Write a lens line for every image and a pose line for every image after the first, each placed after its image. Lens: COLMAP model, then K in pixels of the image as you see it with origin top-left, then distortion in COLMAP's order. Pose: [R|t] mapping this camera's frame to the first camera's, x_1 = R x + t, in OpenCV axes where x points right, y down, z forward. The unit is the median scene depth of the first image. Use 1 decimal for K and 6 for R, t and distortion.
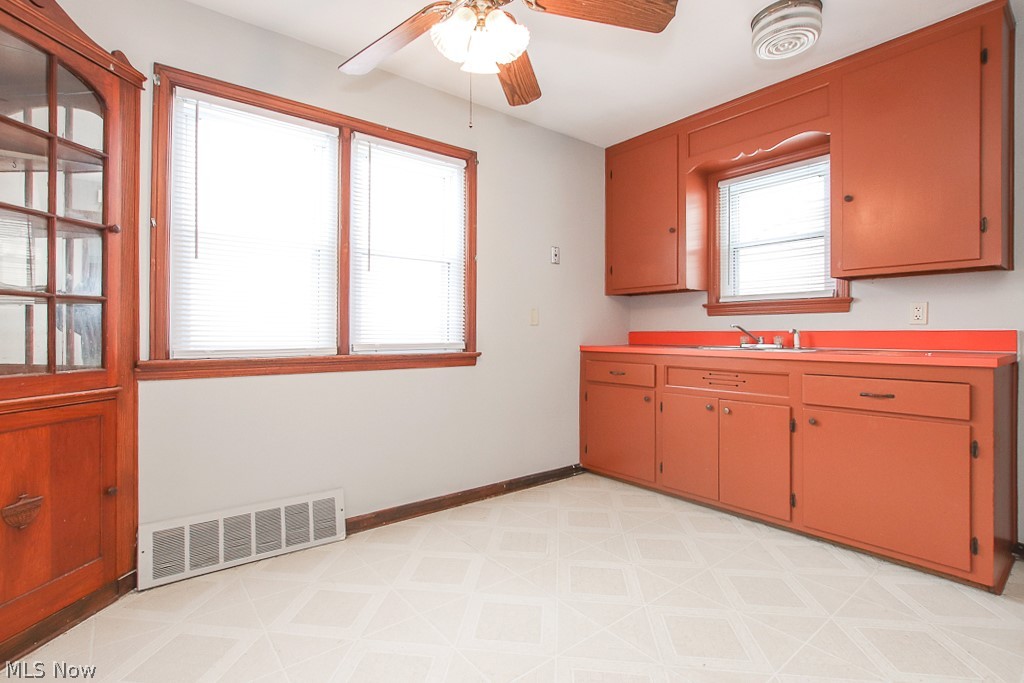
lens RADIAL K [[482.0, 0, 506.8], [0, 482.0, 331.2], [0, 0, 1]] dist [-0.017360, 0.000170]
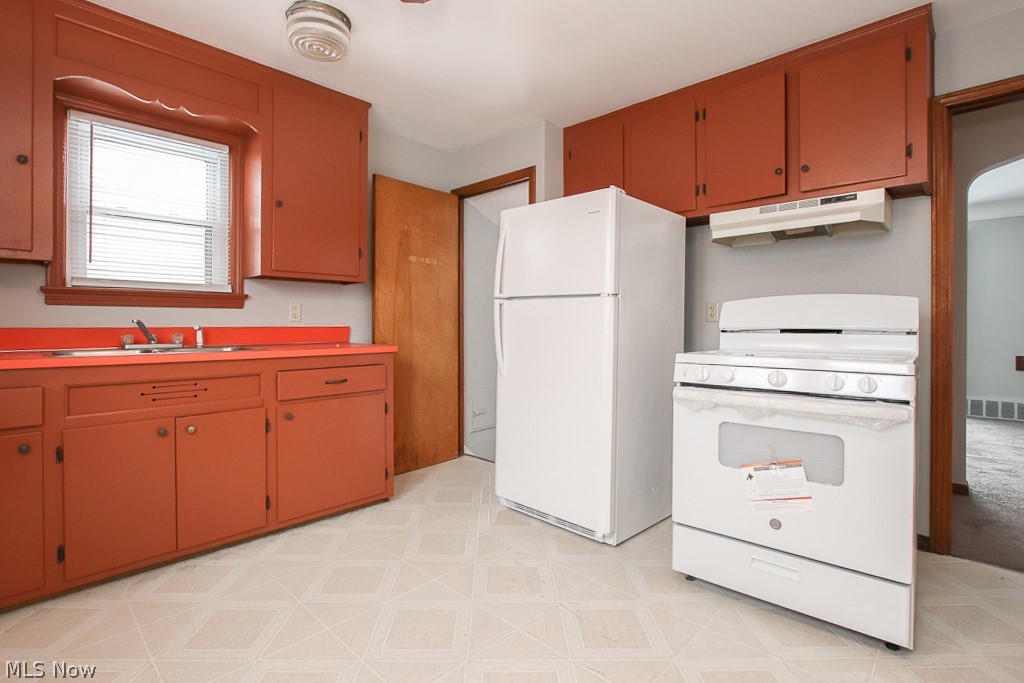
lens RADIAL K [[482.0, 0, 506.8], [0, 482.0, 331.2], [0, 0, 1]] dist [-0.017360, 0.000170]
pose [[-0.137984, -0.012882, 0.990351, -0.375553], [-0.003096, 0.999916, 0.012576, -0.007010], [-0.990430, -0.001331, -0.138012, 0.578036]]
